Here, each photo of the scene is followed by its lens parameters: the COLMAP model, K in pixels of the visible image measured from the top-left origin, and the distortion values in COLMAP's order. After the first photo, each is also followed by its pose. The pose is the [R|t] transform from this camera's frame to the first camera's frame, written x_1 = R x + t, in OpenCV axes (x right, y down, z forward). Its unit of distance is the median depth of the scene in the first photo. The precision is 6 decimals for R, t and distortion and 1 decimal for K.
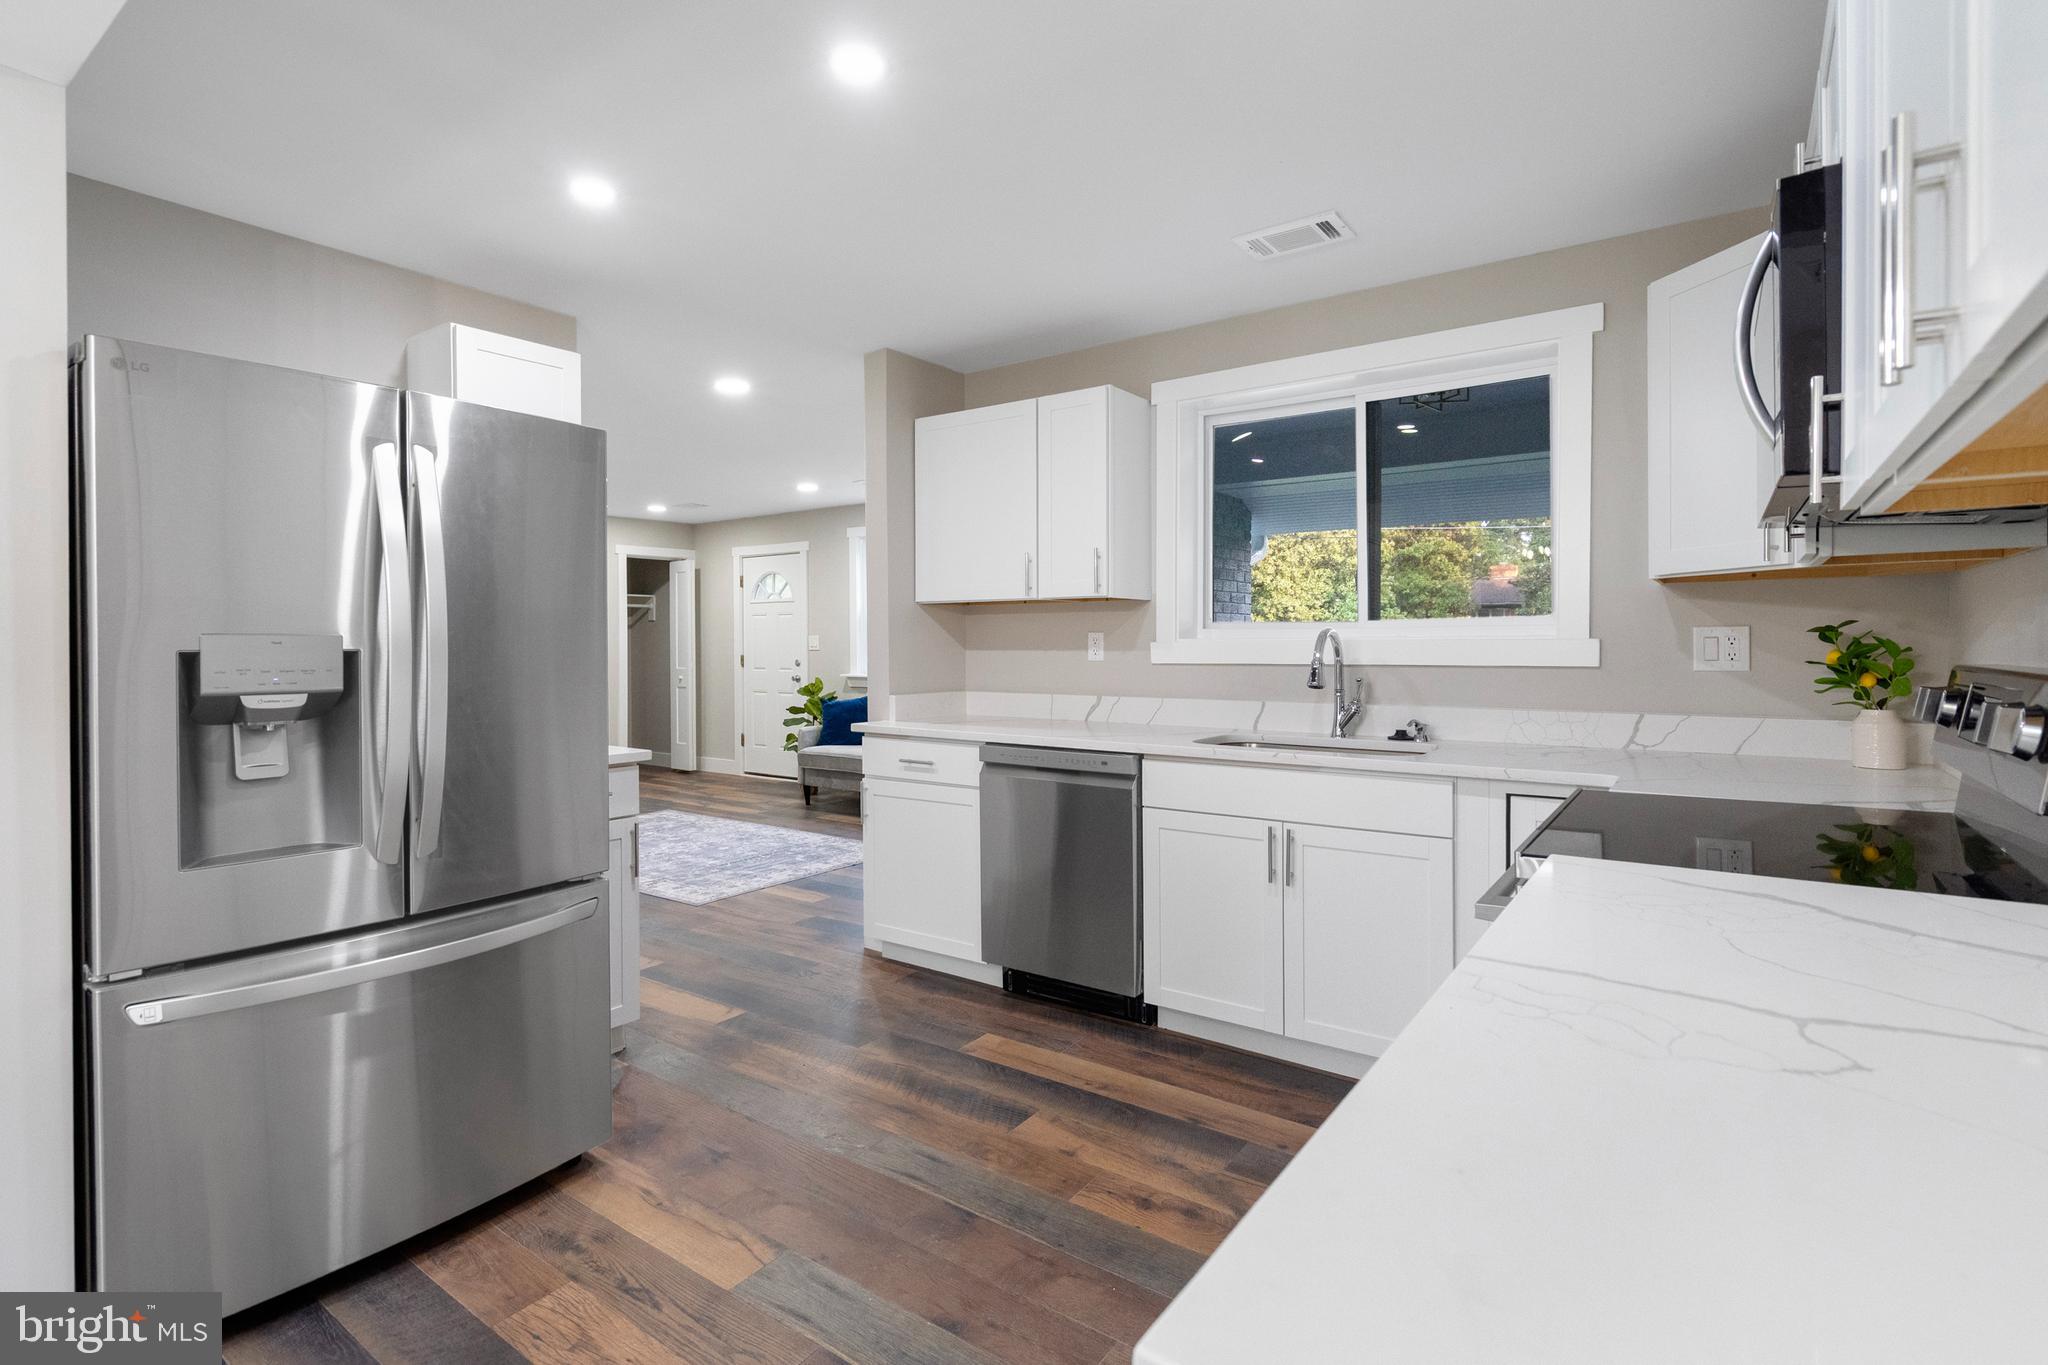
lens RADIAL K [[962.5, 0, 1033.5], [0, 962.5, 648.8], [0, 0, 1]] dist [-0.001048, -0.000012]
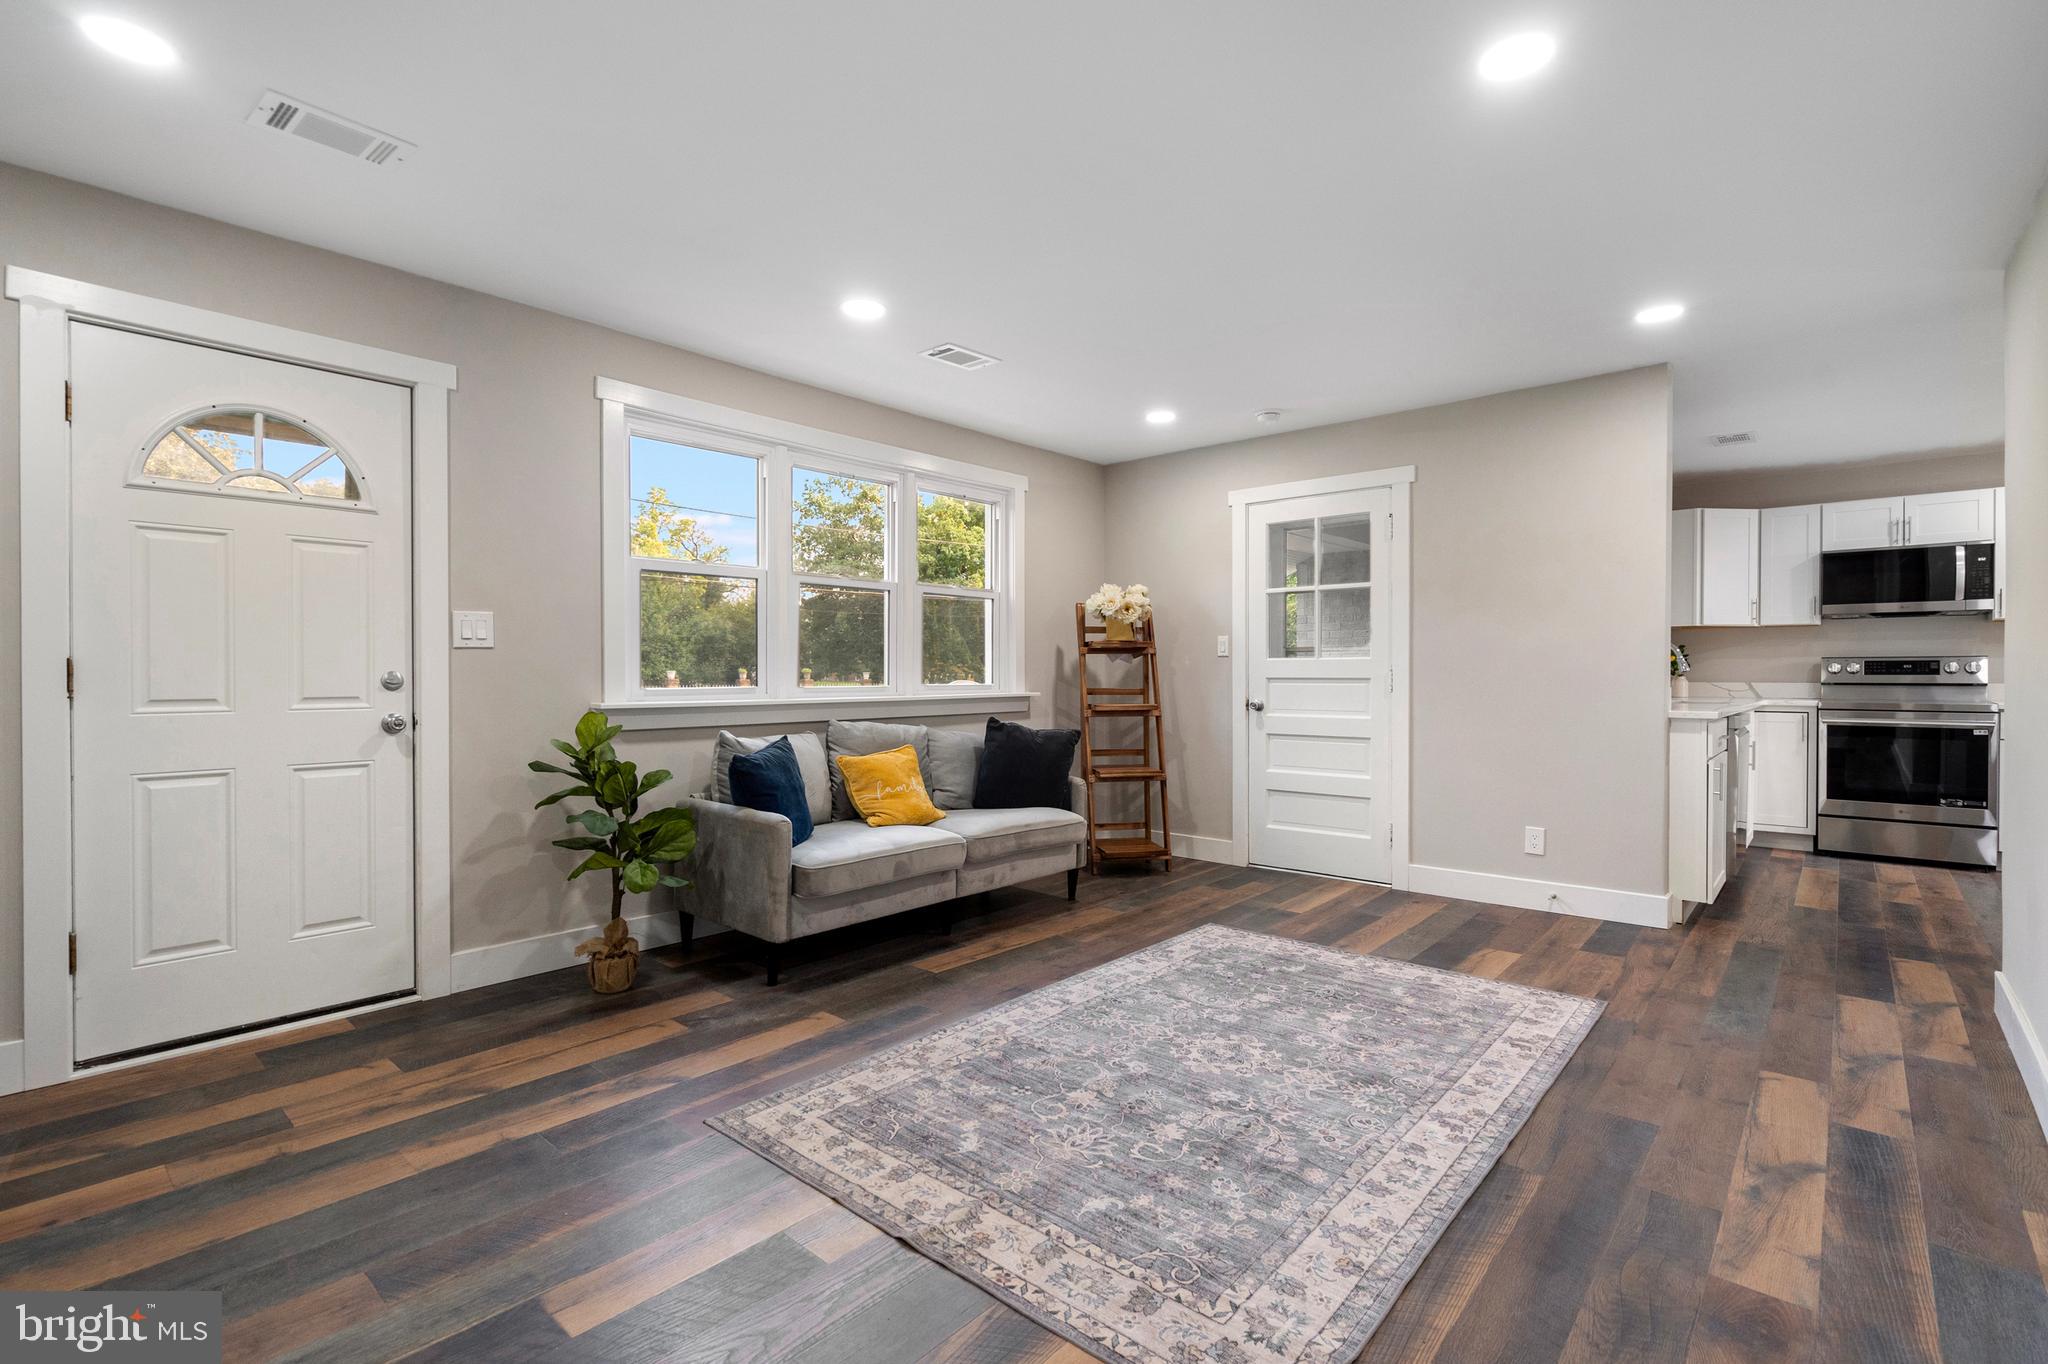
lens RADIAL K [[944.4, 0, 1024.0], [0, 944.4, 682.0], [0, 0, 1]] dist [-0.003159, 0.000513]
pose [[0.110290, -0.003556, 0.993893, -1.724612], [0.006606, 0.999974, 0.002845, 0.045510], [-0.993878, 0.006252, 0.110310, 2.150919]]
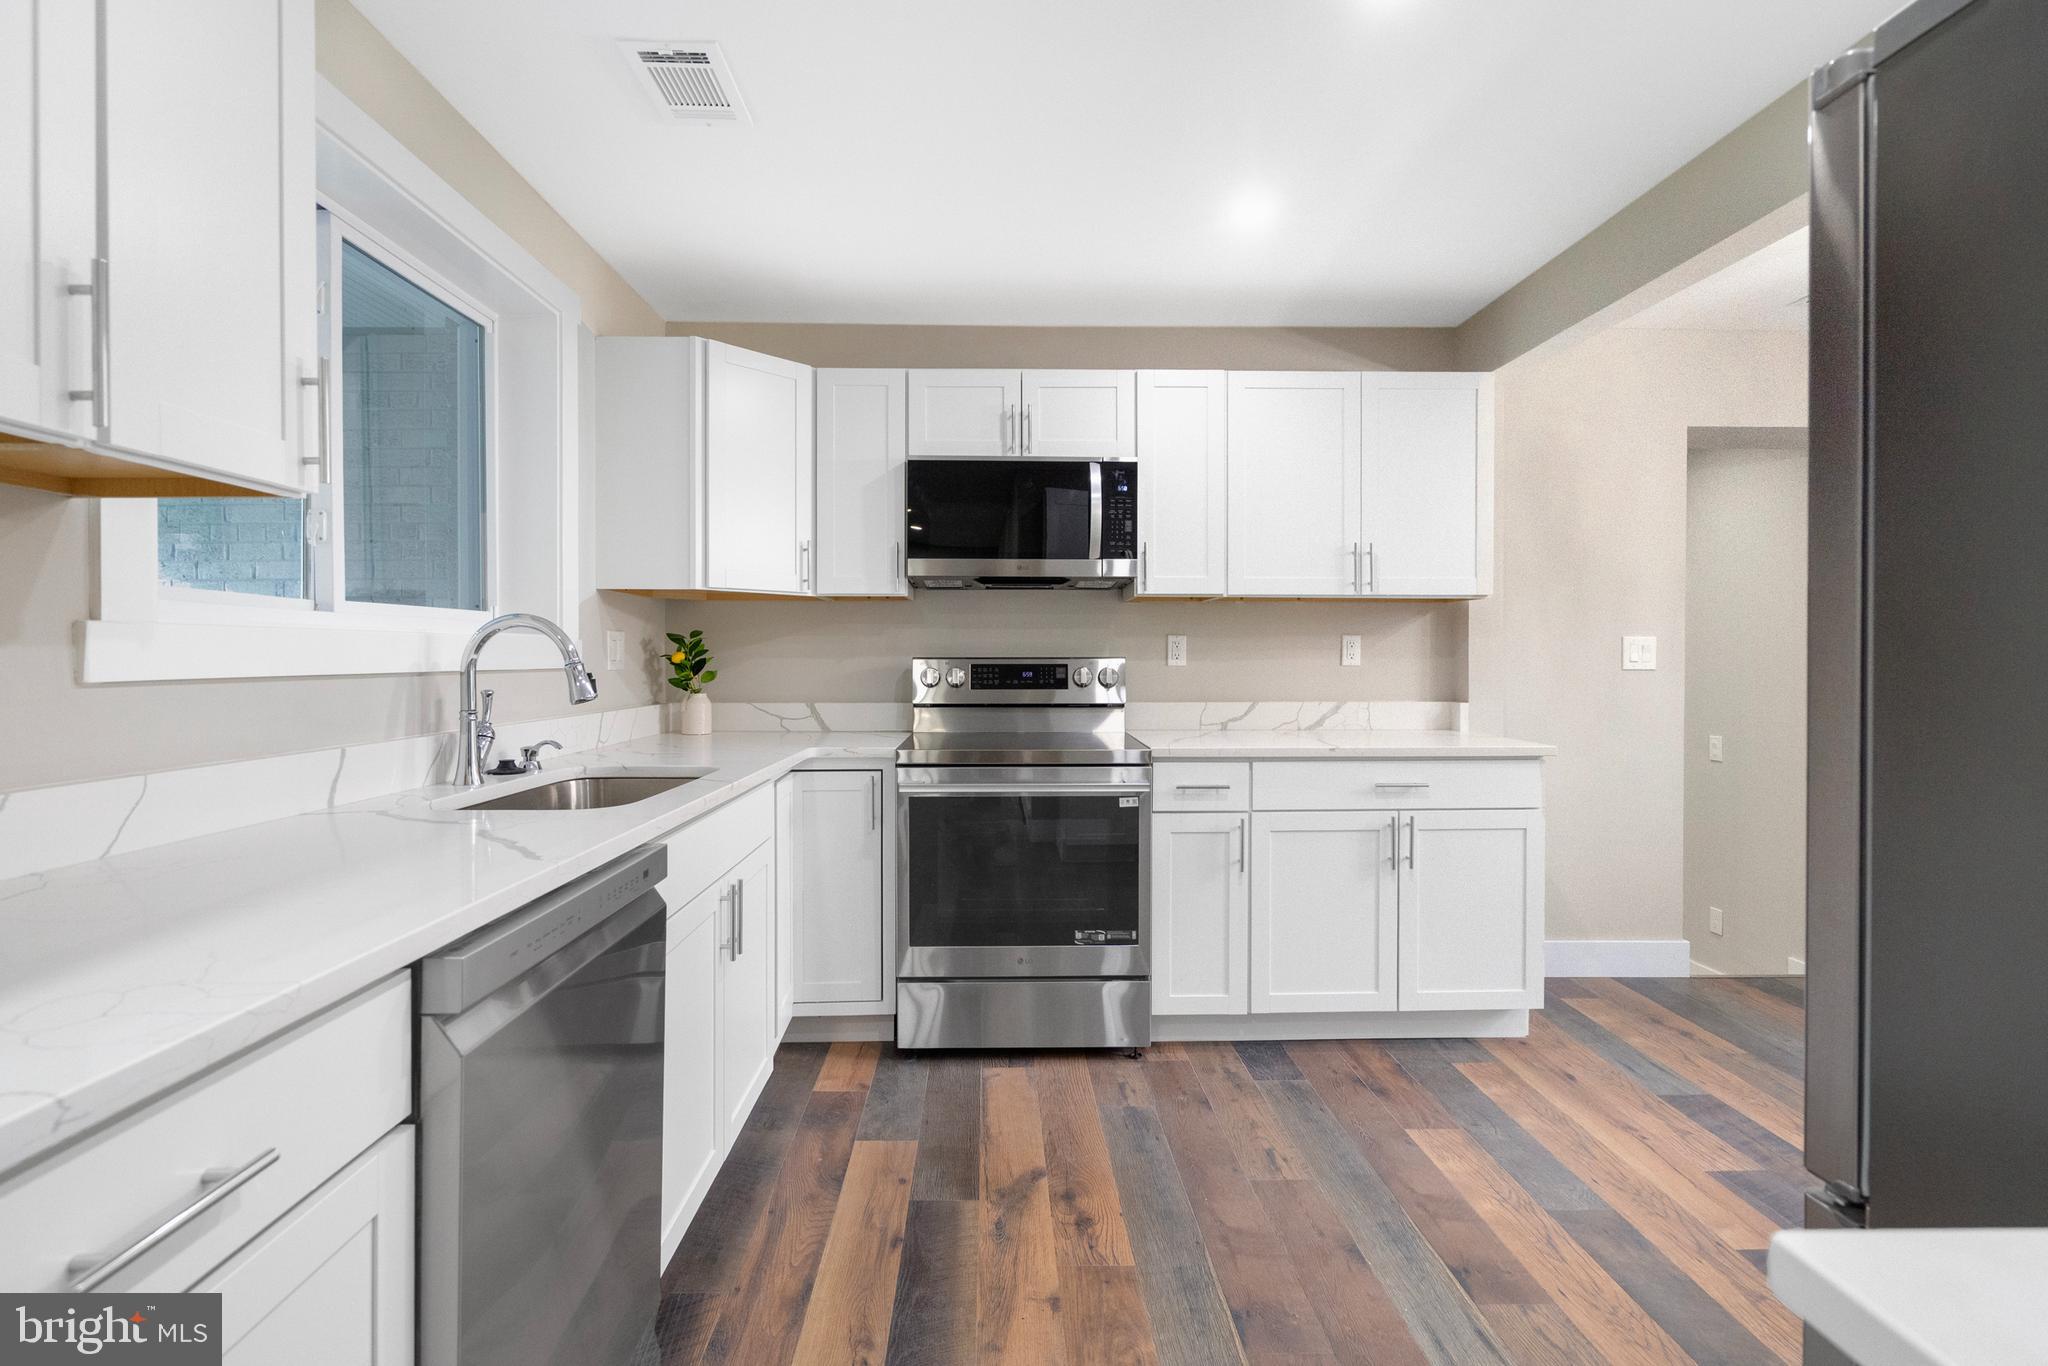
lens RADIAL K [[941.8, 0, 1023.5], [0, 941.8, 662.4], [0, 0, 1]] dist [0.000006, -0.000031]
pose [[-0.596371, 0.001983, 0.802707, -0.449118], [0.008224, 0.999960, 0.003640, 0.011729], [-0.802667, 0.008772, -0.596363, 1.196125]]
